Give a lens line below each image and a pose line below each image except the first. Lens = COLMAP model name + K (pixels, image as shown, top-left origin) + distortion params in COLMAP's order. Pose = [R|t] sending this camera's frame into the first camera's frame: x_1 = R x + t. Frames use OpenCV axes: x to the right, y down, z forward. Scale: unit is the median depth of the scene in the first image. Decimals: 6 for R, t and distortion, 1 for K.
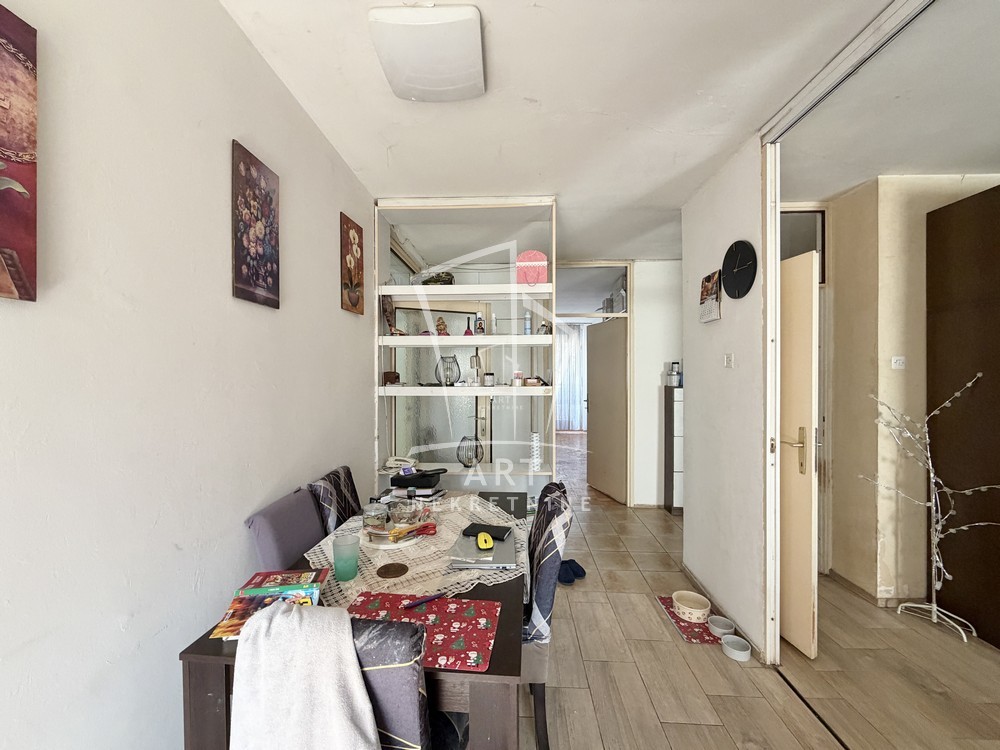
lens RADIAL K [[398.0, 0, 495.5], [0, 398.0, 377.2], [0, 0, 1]] dist [0.000445, 0.000378]
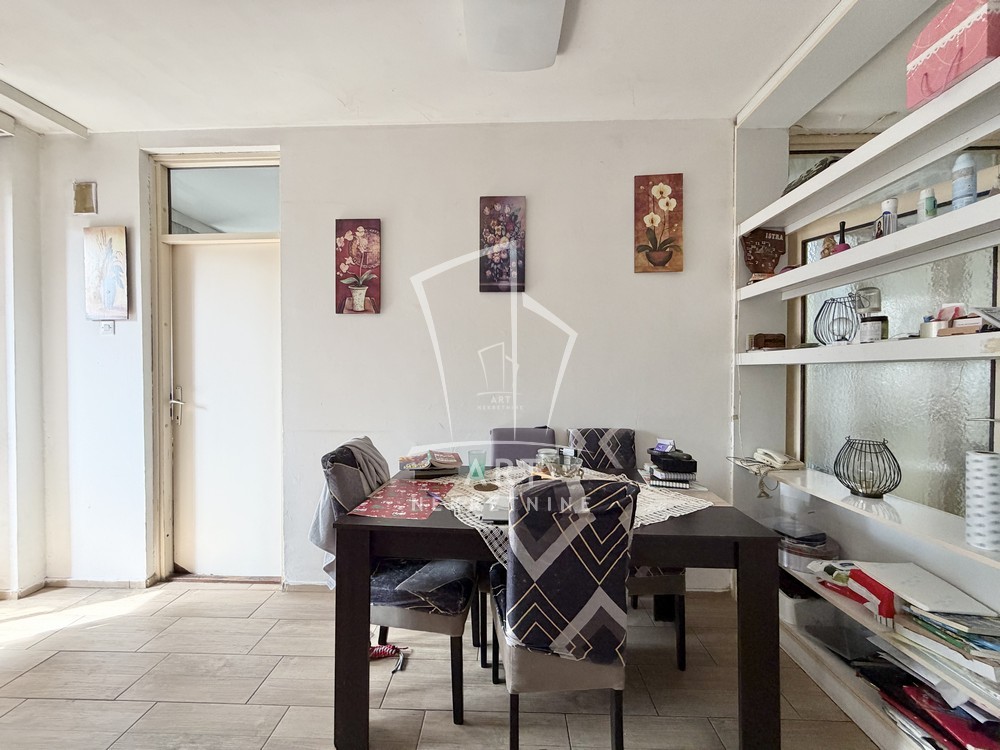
lens RADIAL K [[398.0, 0, 495.5], [0, 398.0, 377.2], [0, 0, 1]] dist [0.000445, 0.000378]
pose [[0.014208, 0.014296, -0.999797, 0.938708], [-0.006332, 0.999879, 0.014207, 0.120140], [0.999879, 0.006129, 0.014296, 0.970939]]
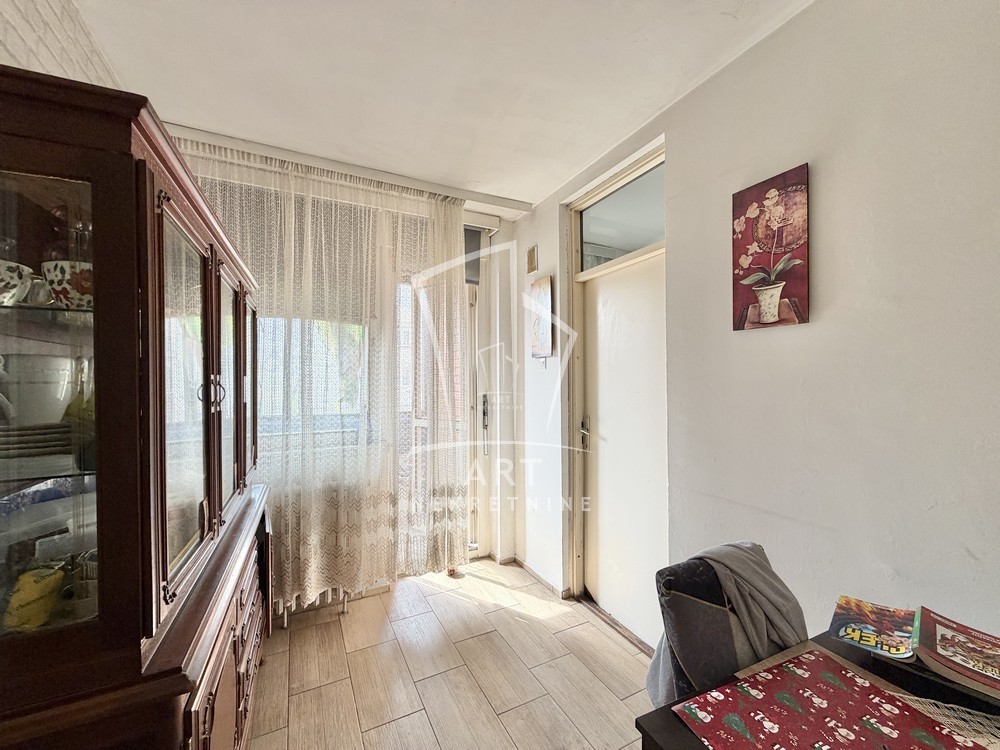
lens RADIAL K [[398.0, 0, 495.5], [0, 398.0, 377.2], [0, 0, 1]] dist [0.000445, 0.000378]
pose [[-0.868727, 0.002782, -0.495283, 0.454480], [0.003959, 0.999991, -0.001327, 0.021036], [0.495275, -0.003114, -0.868730, 0.979243]]
